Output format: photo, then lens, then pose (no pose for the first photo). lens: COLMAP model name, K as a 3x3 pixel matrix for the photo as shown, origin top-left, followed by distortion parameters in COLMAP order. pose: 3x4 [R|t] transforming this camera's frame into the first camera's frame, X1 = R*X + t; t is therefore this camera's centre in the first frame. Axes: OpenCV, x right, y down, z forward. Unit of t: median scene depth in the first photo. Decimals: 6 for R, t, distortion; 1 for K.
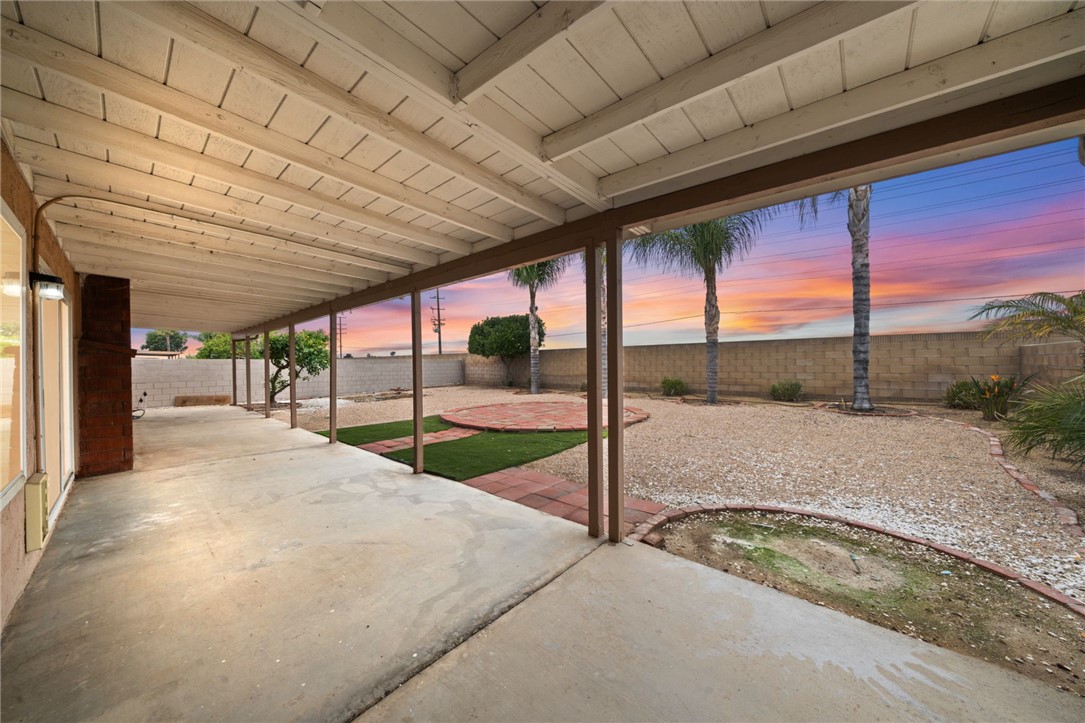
lens RADIAL K [[362.5, 0, 544.1], [0, 362.5, 363.2], [0, 0, 1]] dist [-0.004257, -0.000134]
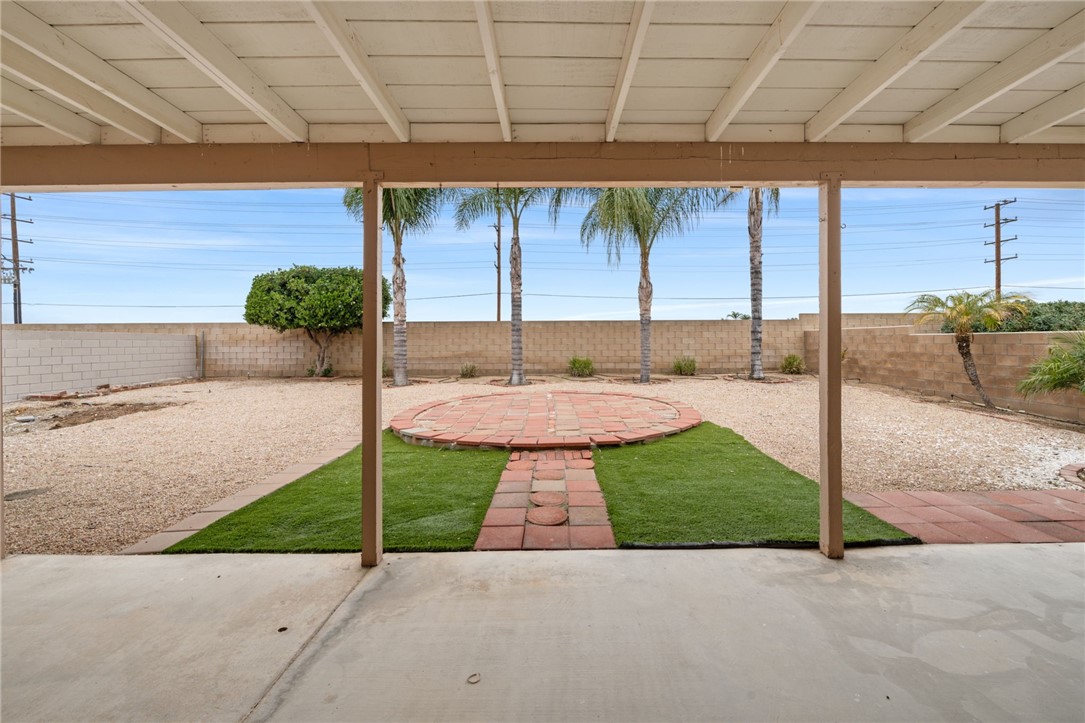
lens RADIAL K [[374.3, 0, 541.8], [0, 374.3, 359.9], [0, 0, 1]] dist [-0.004682, 0.000044]
pose [[0.741050, -0.026697, 0.670919, -0.441648], [-0.002058, 0.999114, 0.042030, 0.008880], [-0.671447, -0.032527, 0.740339, 0.411371]]
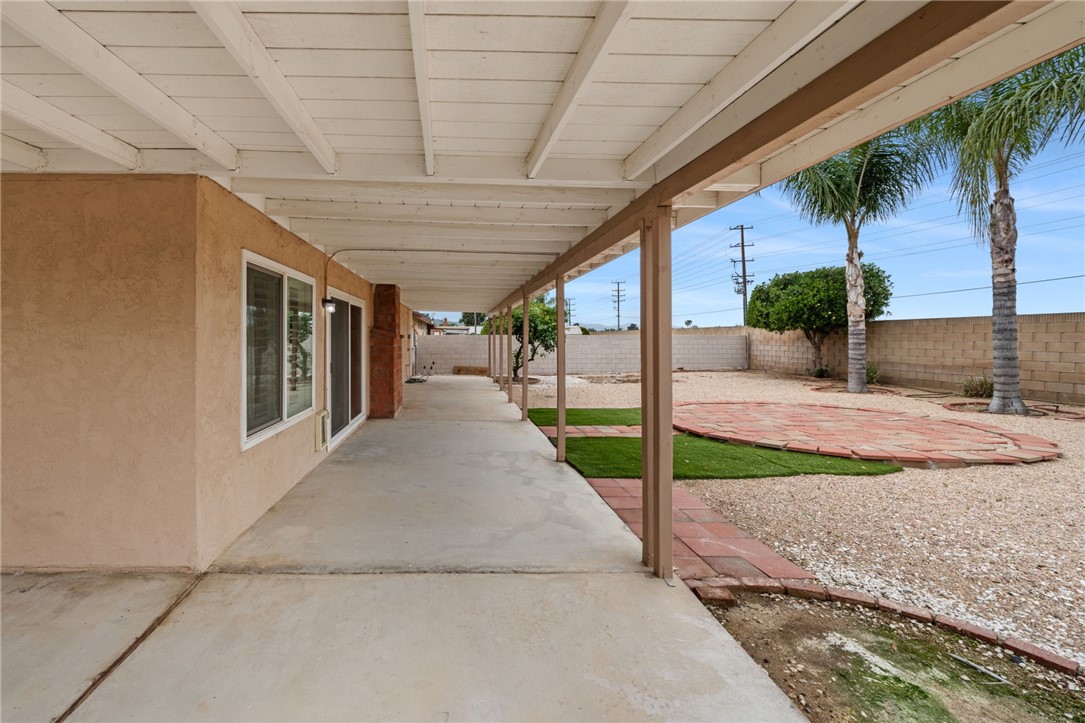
lens RADIAL K [[462.7, 0, 484.9], [0, 462.7, 330.7], [0, 0, 1]] dist [-0.002405, 0.000240]
pose [[0.700385, 0.001450, -0.713763, 0.126178], [-0.009883, 0.999922, -0.007665, -0.012289], [0.713696, 0.012423, 0.700345, -0.009408]]
